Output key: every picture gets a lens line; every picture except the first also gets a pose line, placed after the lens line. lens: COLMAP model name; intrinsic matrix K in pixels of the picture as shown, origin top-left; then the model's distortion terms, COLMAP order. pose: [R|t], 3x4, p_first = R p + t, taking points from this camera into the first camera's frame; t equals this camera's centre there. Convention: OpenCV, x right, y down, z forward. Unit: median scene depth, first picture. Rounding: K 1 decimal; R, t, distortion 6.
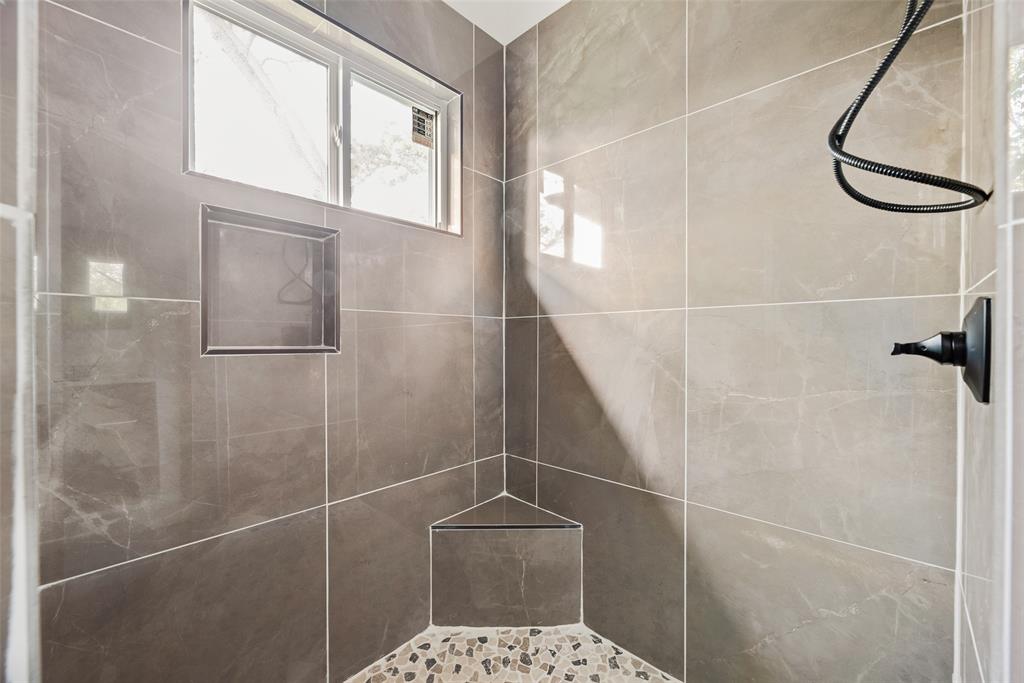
lens RADIAL K [[413.6, 0, 509.4], [0, 413.6, 344.4], [0, 0, 1]] dist [-0.000432, -0.000149]
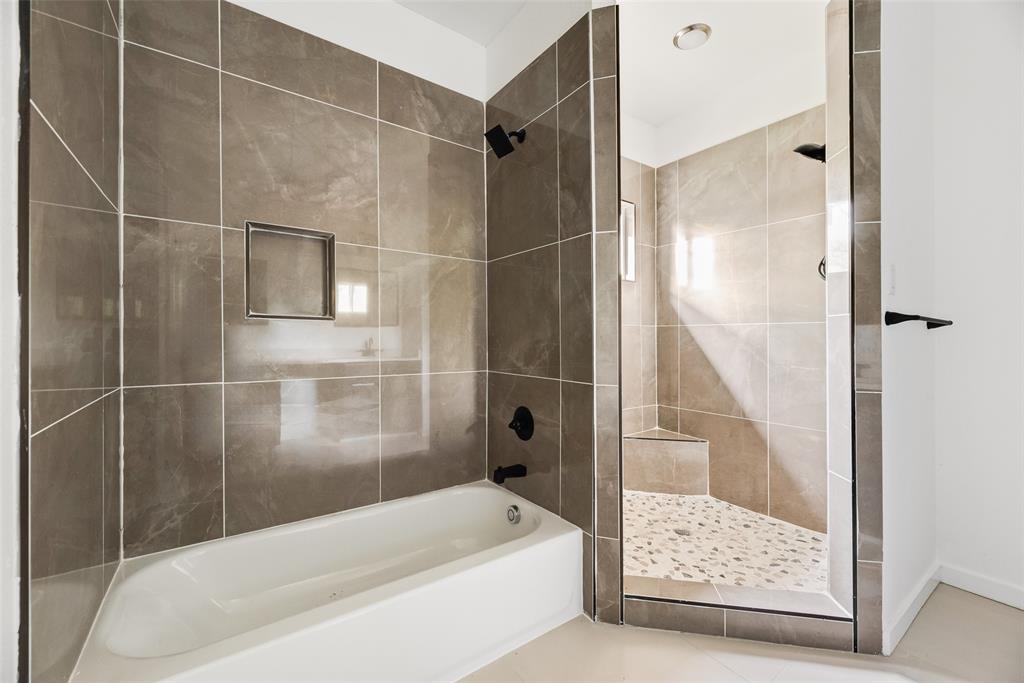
lens RADIAL K [[413.6, 0, 513.2], [0, 413.6, 332.8], [0, 0, 1]] dist [-0.000432, -0.000149]
pose [[0.981306, 0.000949, -0.192452, -0.310197], [-0.004854, 0.999792, -0.019819, 0.001315], [0.192393, 0.020382, 0.981106, -0.944012]]
